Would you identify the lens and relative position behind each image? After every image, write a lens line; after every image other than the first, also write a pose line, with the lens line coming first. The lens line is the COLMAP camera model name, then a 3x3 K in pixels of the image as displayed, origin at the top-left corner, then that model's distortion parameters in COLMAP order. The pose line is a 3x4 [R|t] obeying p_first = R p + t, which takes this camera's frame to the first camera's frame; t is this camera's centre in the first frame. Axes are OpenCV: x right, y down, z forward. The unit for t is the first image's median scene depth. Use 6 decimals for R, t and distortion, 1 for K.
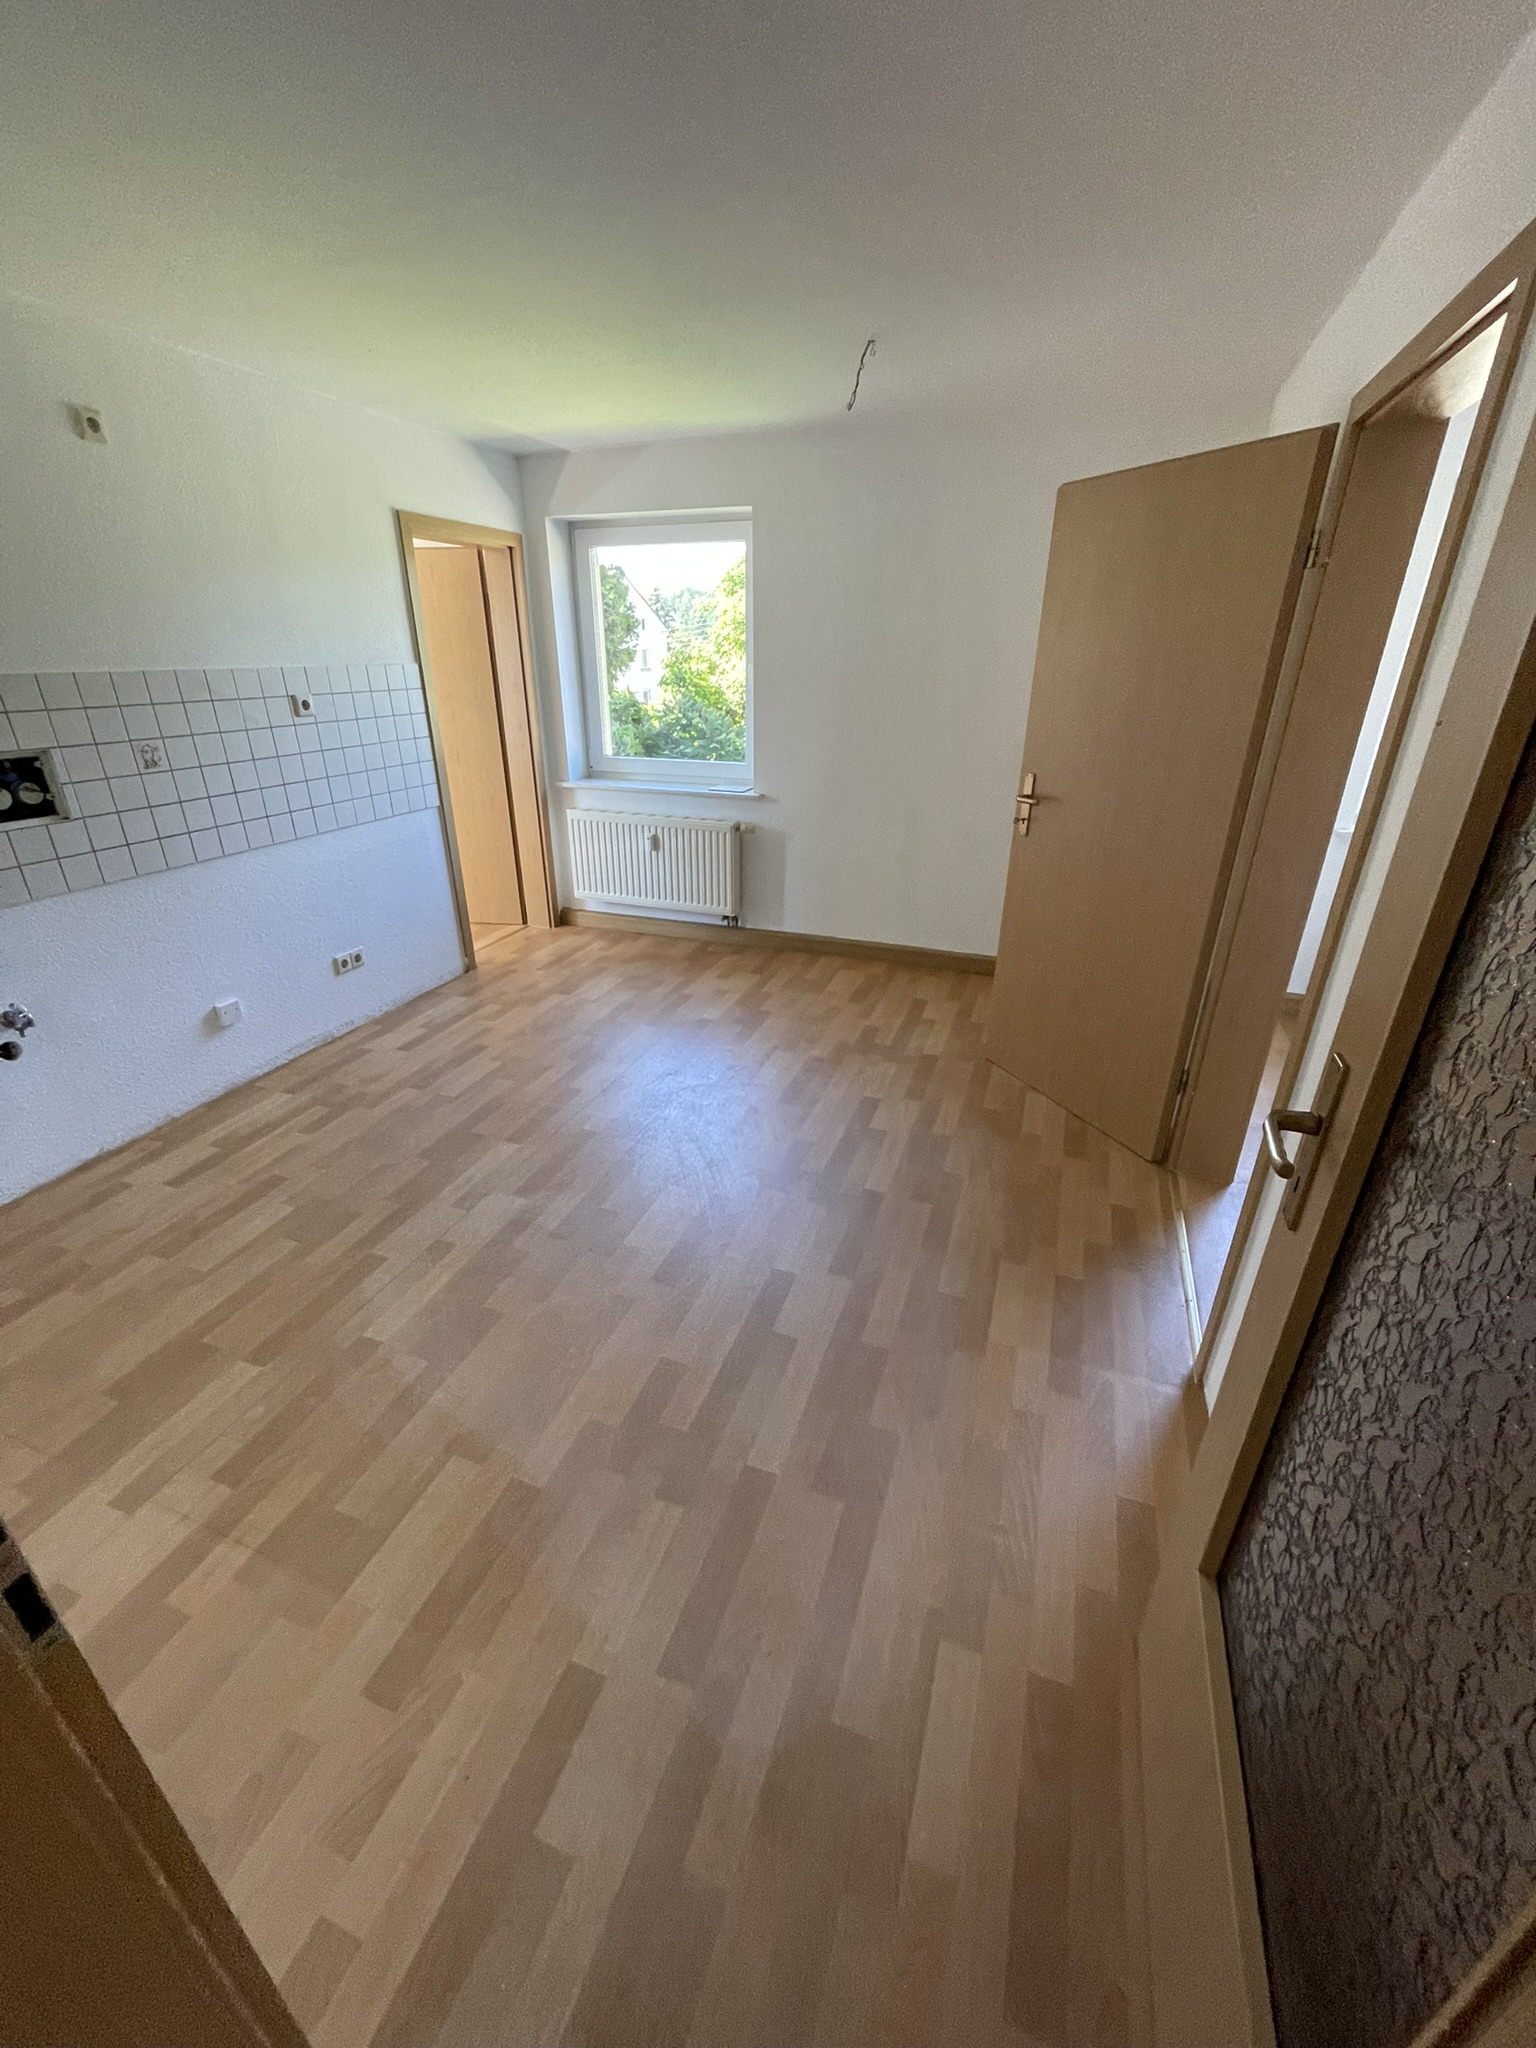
lens RADIAL K [[827.9, 0, 768.0], [0, 827.9, 1024.0], [0, 0, 1]] dist [-0.002312, -0.000055]
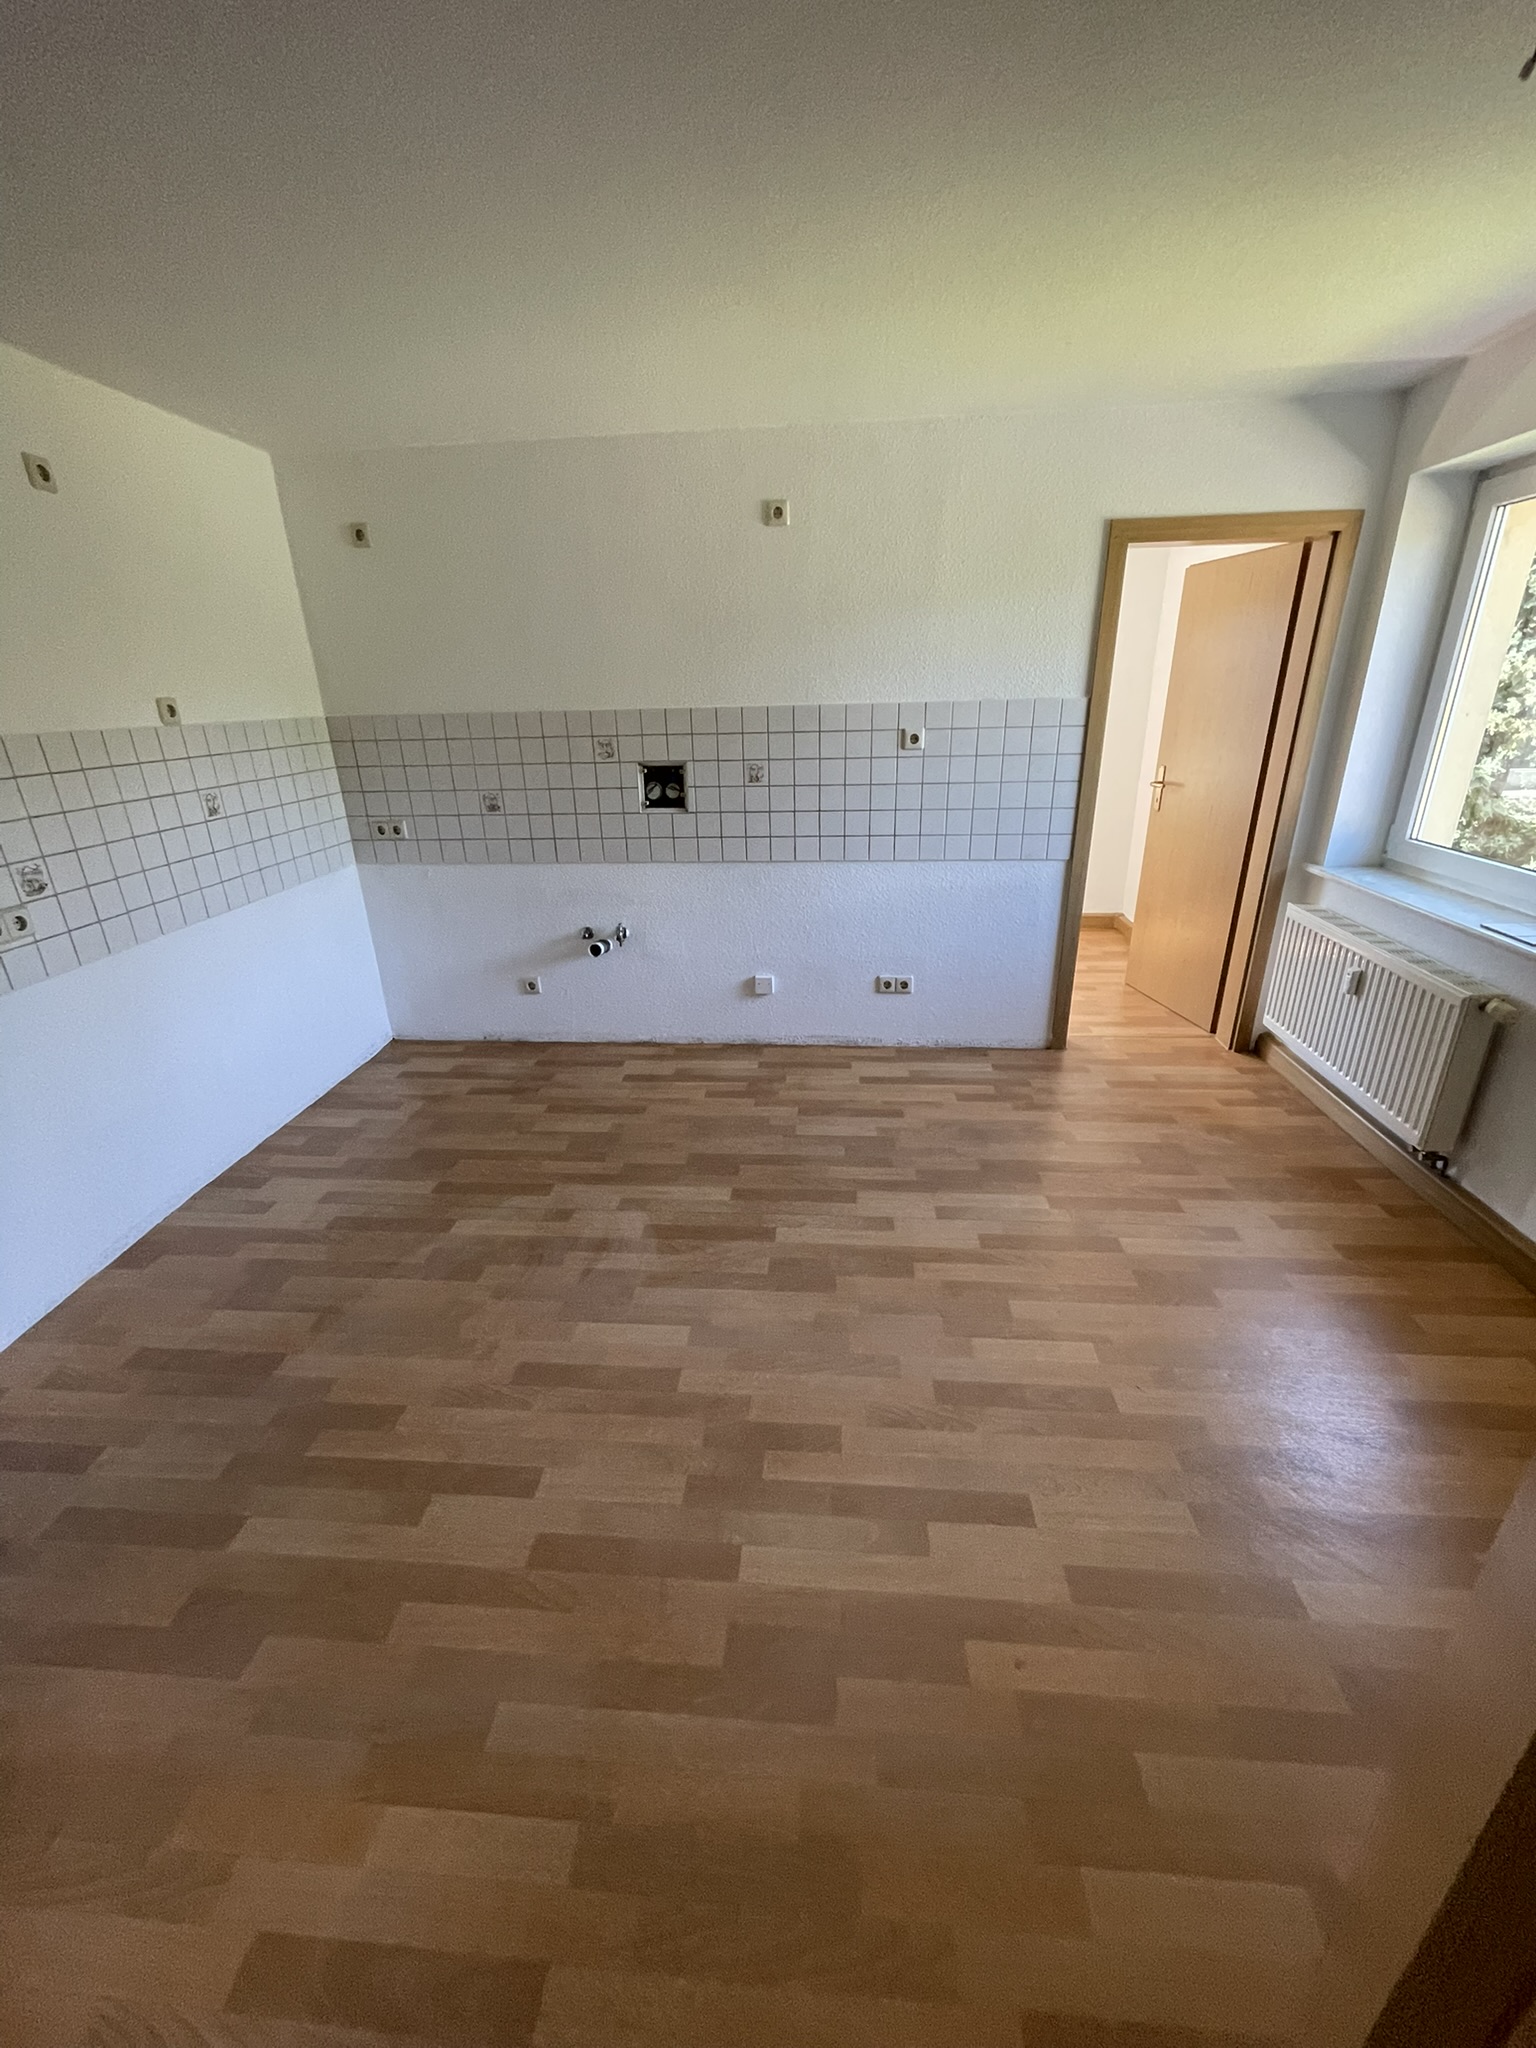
lens RADIAL K [[827.9, 0, 768.0], [0, 827.9, 1024.0], [0, 0, 1]] dist [-0.002312, -0.000055]
pose [[0.263323, 0.357599, -0.895982, 0.458522], [-0.376931, 0.893070, 0.245659, -0.265364], [0.888022, 0.273036, 0.369956, 0.580999]]
